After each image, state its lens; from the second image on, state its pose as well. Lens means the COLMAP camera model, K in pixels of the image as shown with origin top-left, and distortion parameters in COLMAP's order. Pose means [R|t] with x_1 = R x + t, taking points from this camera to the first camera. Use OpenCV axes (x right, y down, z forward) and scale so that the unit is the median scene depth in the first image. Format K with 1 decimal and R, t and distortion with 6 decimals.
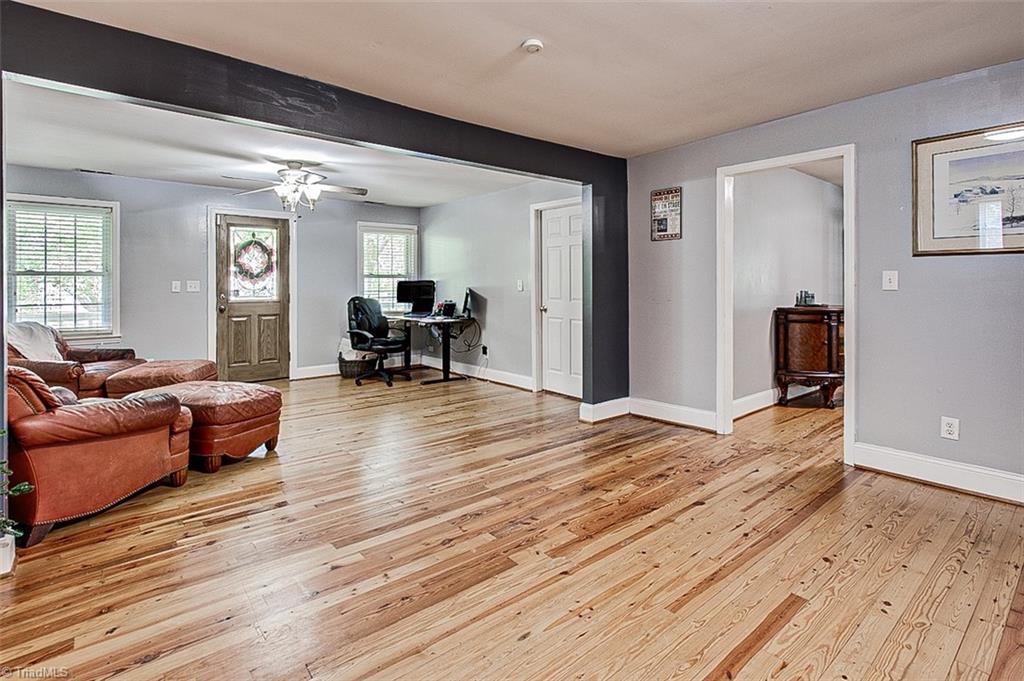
lens RADIAL K [[495.9, 0, 495.4], [0, 495.9, 283.8], [0, 0, 1]] dist [-0.003858, 0.004565]
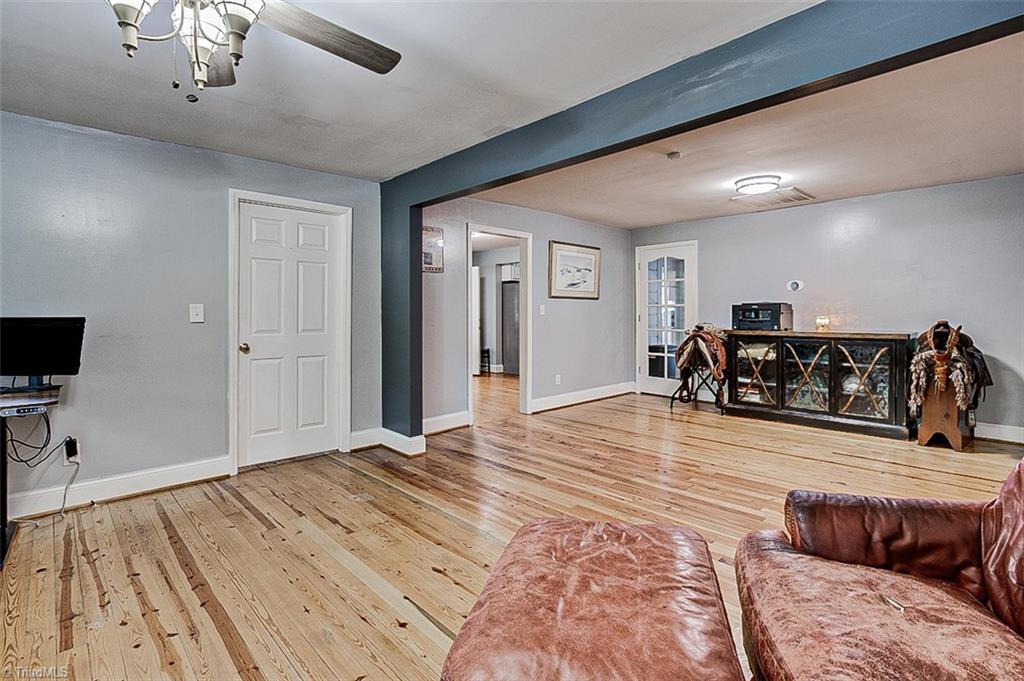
lens RADIAL K [[495.9, 0, 523.6], [0, 495.9, 312.1], [0, 0, 1]] dist [-0.003858, 0.004565]
pose [[-0.086688, 0.004681, 0.996225, -0.563209], [-0.001460, 0.999987, -0.004826, 0.005444], [-0.996234, -0.001872, -0.086680, 0.632617]]
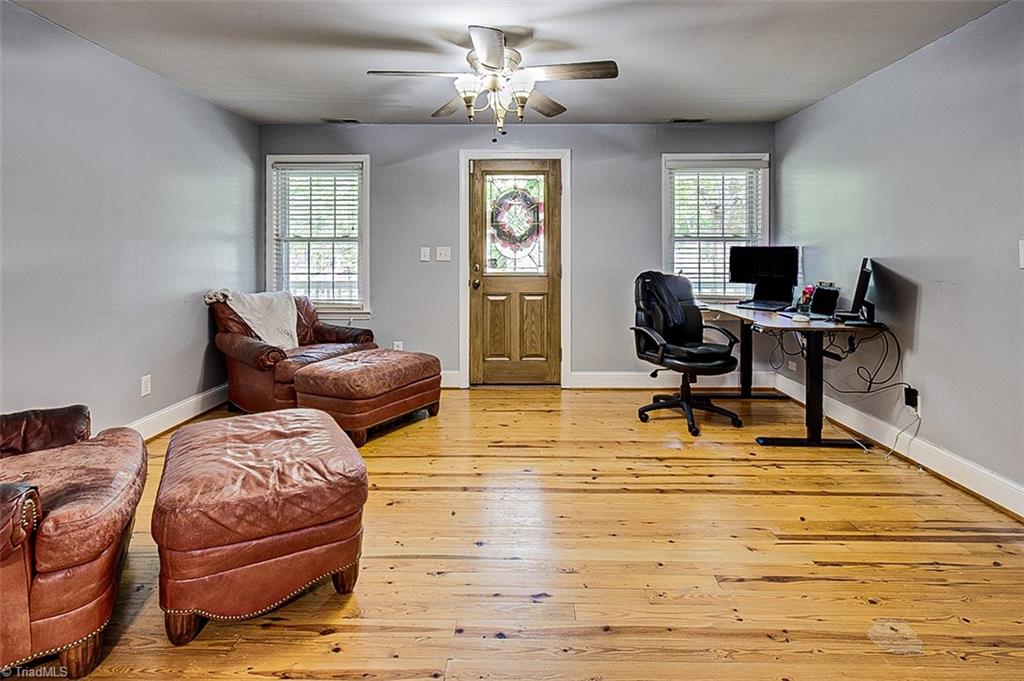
lens RADIAL K [[495.9, 0, 519.5], [0, 495.9, 258.9], [0, 0, 1]] dist [-0.003858, 0.004565]
pose [[0.769153, 0.008916, -0.639002, -0.009545], [-0.002056, 0.999932, 0.011478, 0.003227], [0.639061, -0.007514, 0.769120, 0.440220]]
